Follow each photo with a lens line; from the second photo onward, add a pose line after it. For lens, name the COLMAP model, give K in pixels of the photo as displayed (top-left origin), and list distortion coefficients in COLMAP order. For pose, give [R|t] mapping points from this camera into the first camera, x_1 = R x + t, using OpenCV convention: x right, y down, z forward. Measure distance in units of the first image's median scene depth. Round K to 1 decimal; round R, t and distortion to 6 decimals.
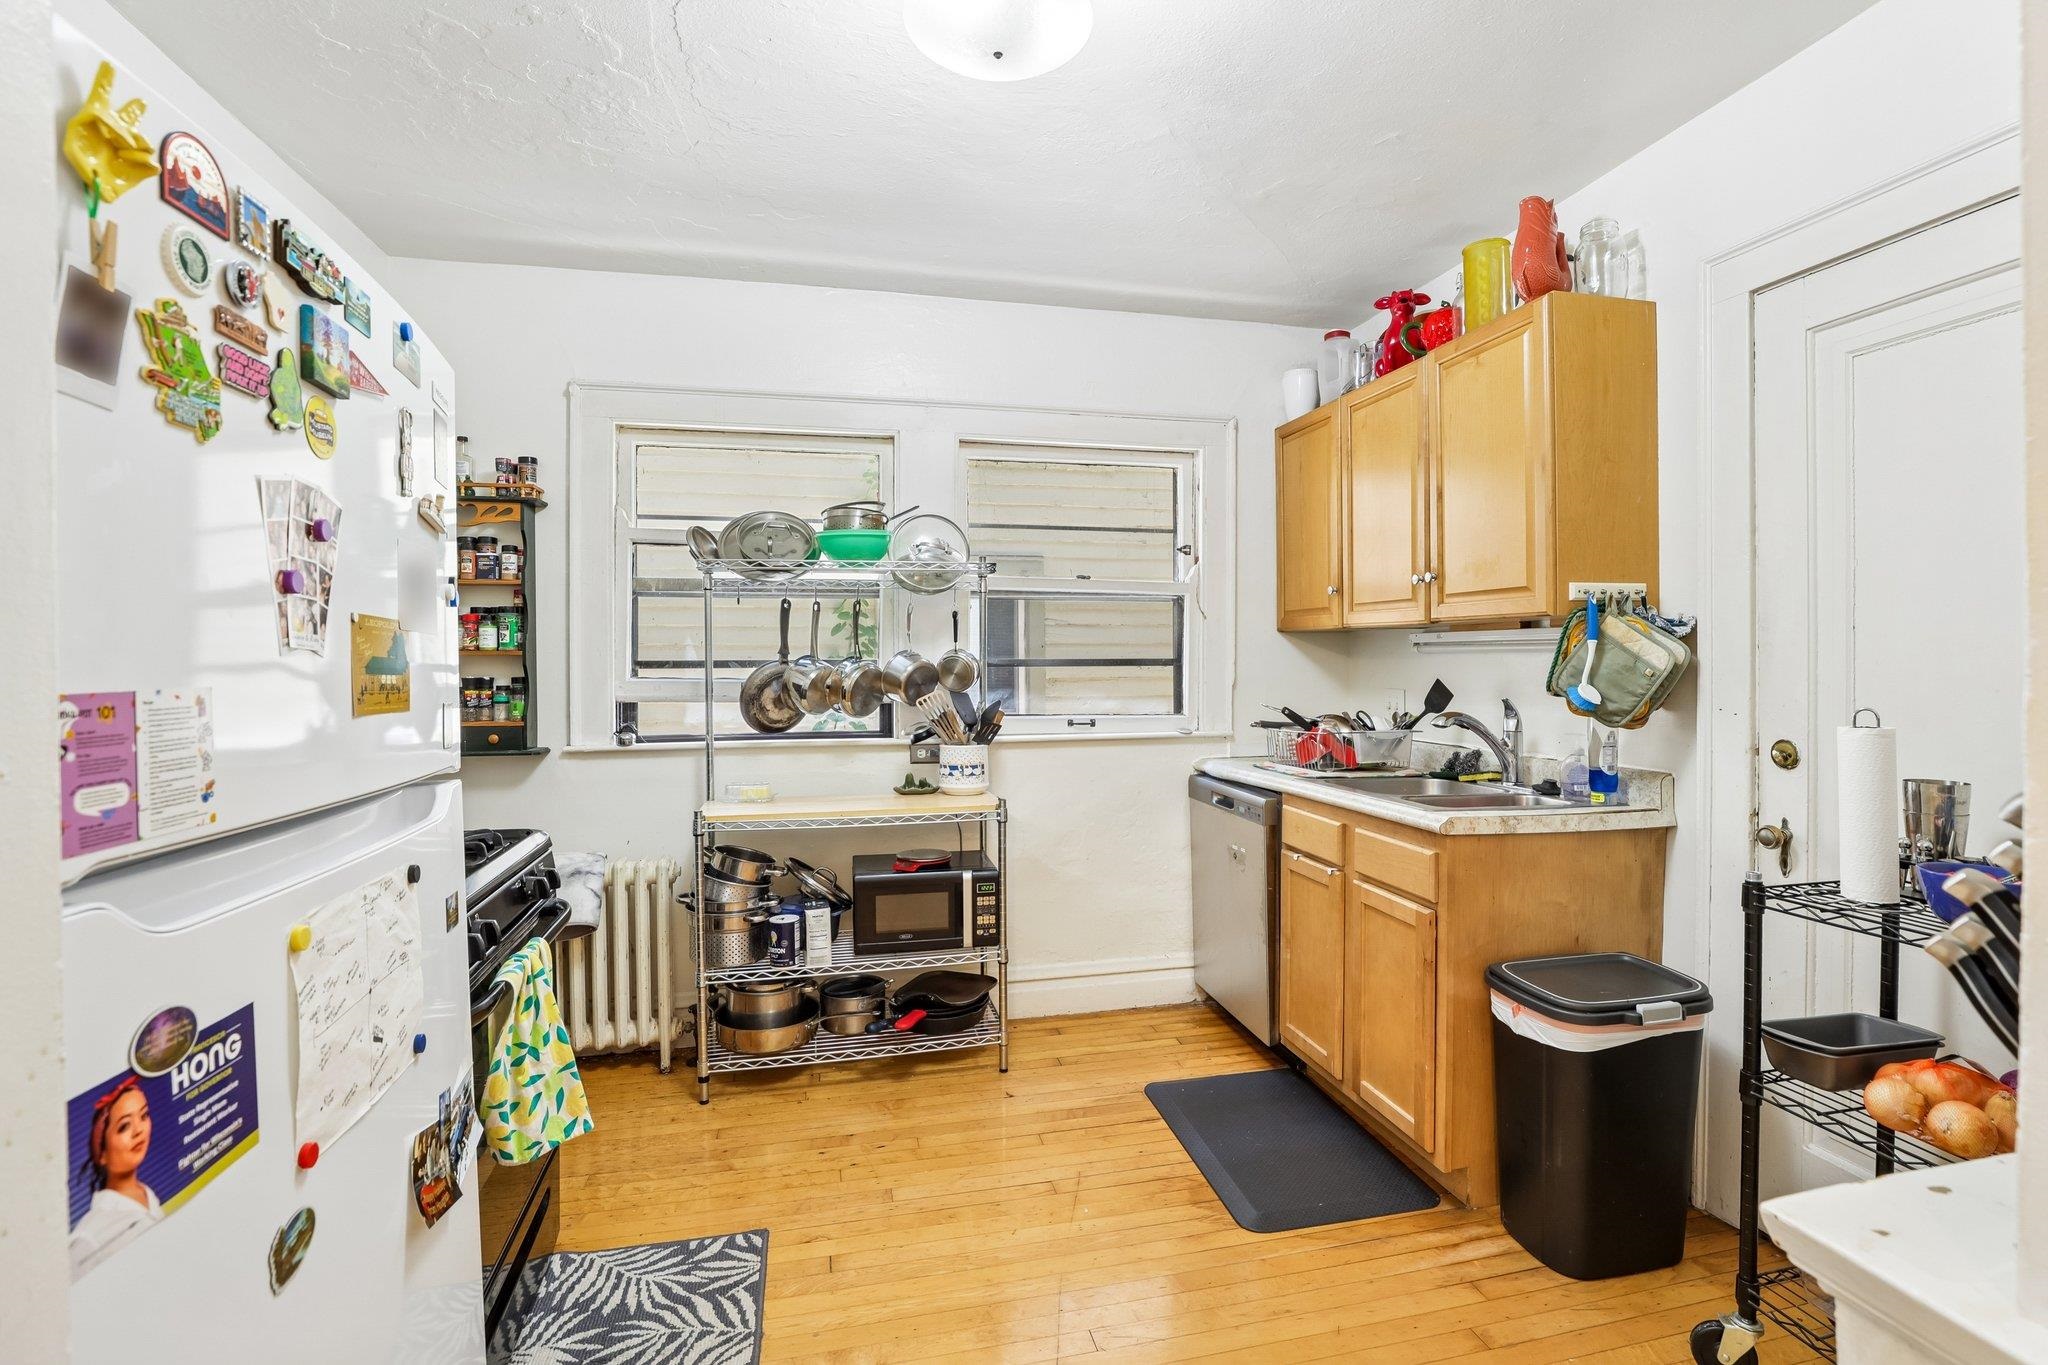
lens RADIAL K [[931.4, 0, 1035.6], [0, 931.4, 670.6], [0, 0, 1]] dist [-0.033662, 0.002724]
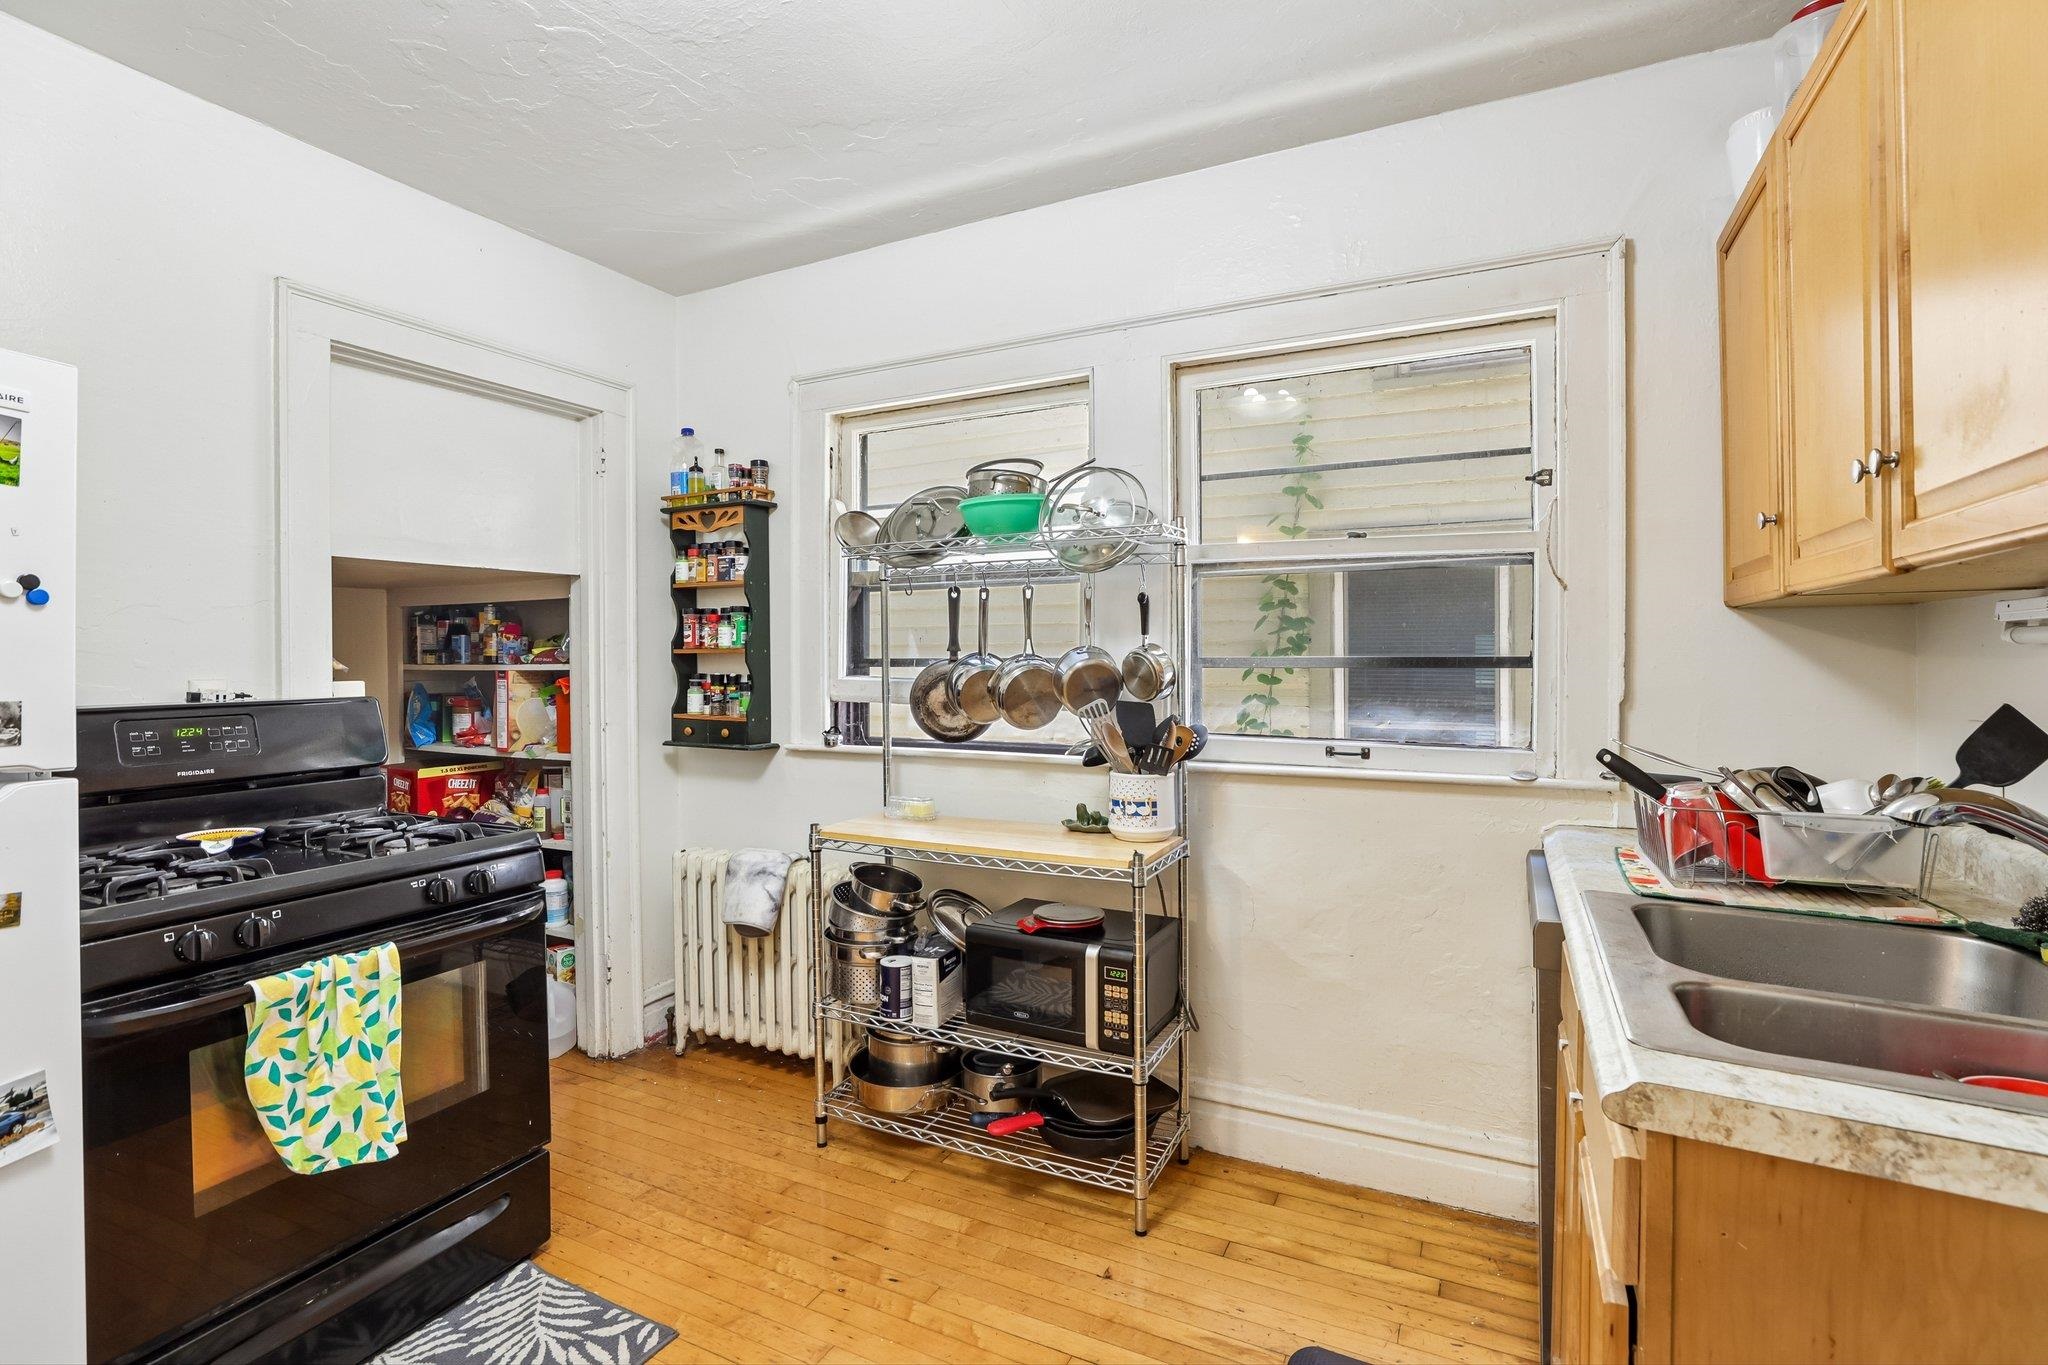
lens RADIAL K [[931.4, 0, 1023.9], [0, 931.4, 670.5], [0, 0, 1]] dist [-0.033662, 0.002724]
pose [[0.775738, 0.010032, -0.630976, 0.334402], [-0.009224, 0.999947, 0.004558, -0.004685], [0.630988, 0.002284, 0.775789, 0.384541]]
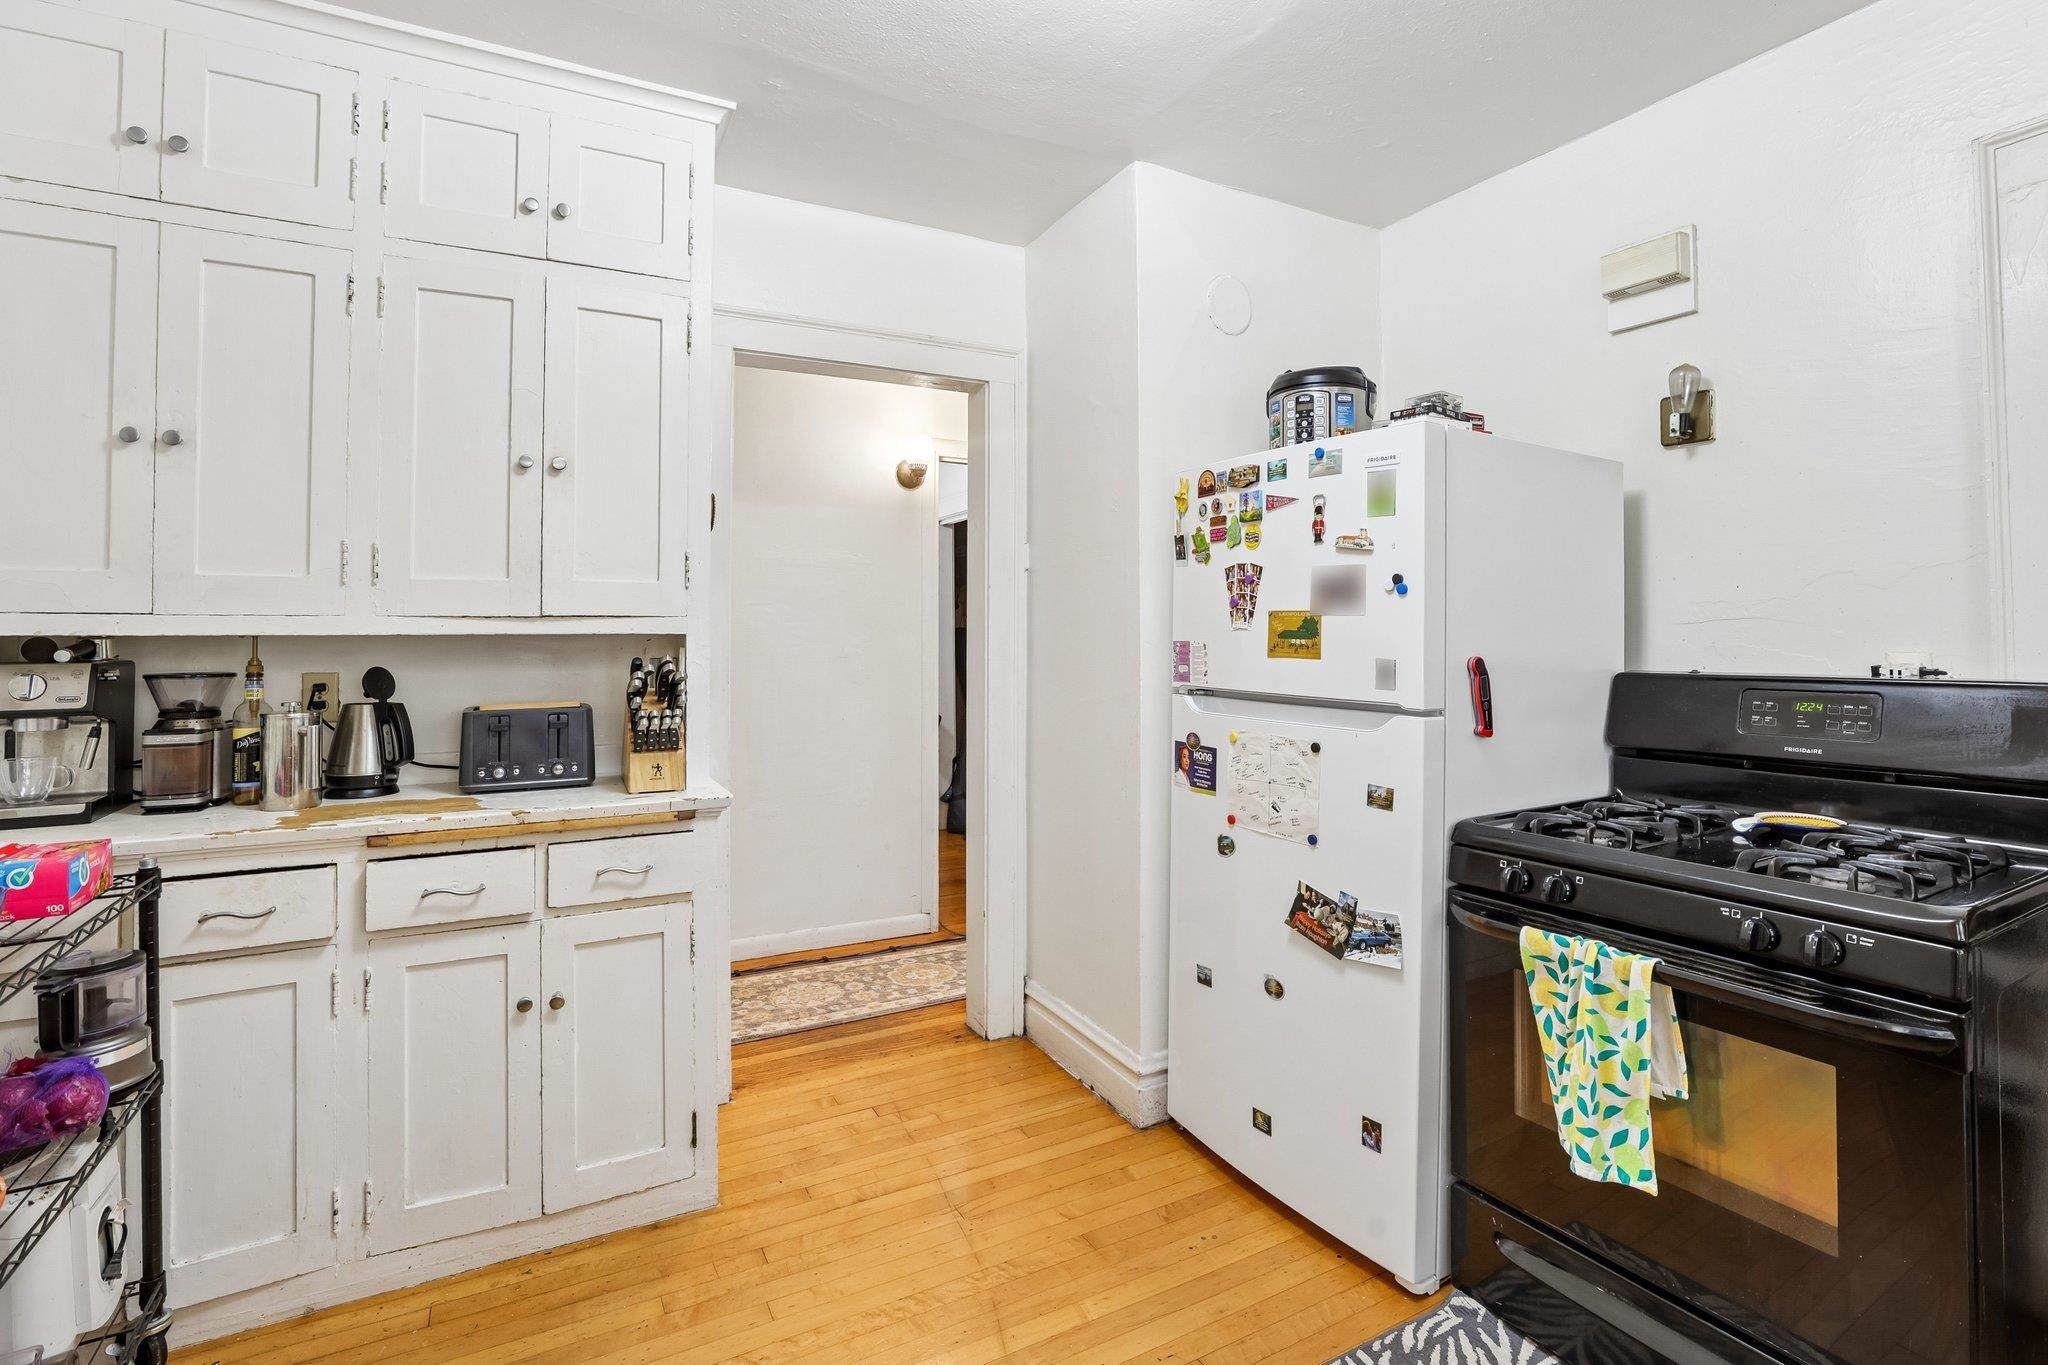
lens RADIAL K [[931.4, 0, 1029.0], [0, 931.4, 628.8], [0, 0, 1]] dist [-0.033662, 0.002724]
pose [[-0.959520, 0.006880, -0.281557, 0.141670], [0.005804, 0.999972, 0.004655, -0.010006], [0.281581, 0.002832, -0.959533, 0.921882]]
